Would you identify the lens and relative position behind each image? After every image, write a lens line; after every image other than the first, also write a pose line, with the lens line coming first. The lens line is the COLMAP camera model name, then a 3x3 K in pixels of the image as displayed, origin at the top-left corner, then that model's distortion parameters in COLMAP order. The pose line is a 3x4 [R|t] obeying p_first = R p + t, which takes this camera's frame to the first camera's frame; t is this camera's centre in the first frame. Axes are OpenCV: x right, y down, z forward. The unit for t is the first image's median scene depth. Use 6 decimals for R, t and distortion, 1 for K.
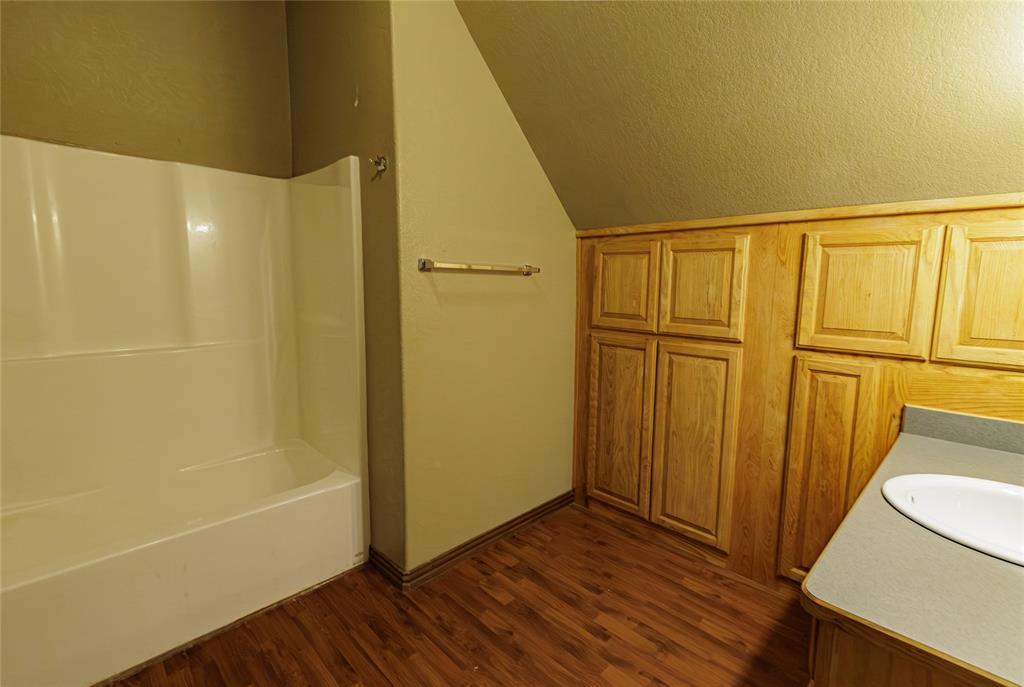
lens RADIAL K [[484.2, 0, 512.0], [0, 484.2, 343.5], [0, 0, 1]] dist [-0.000085, -0.000093]
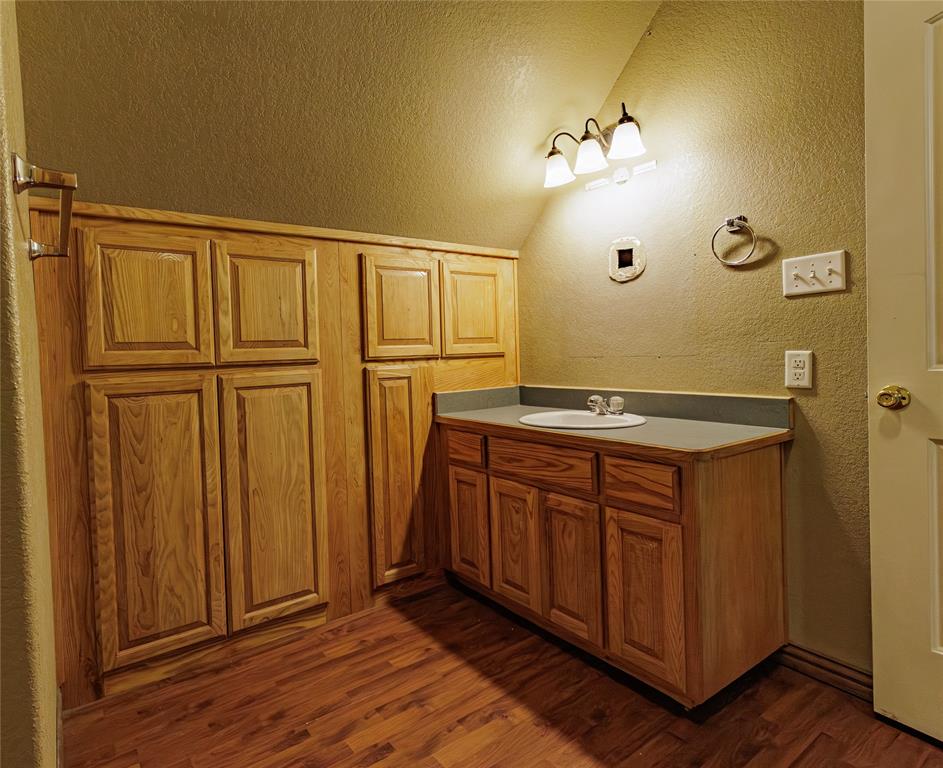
lens RADIAL K [[544.1, 0, 468.8], [0, 544.1, 355.6], [0, 0, 1]] dist [0.002182, 0.000896]
pose [[0.118963, -0.037640, 0.992185, -0.493337], [0.160172, 0.986921, 0.018235, 0.011347], [-0.979894, 0.156751, 0.123436, 0.555503]]
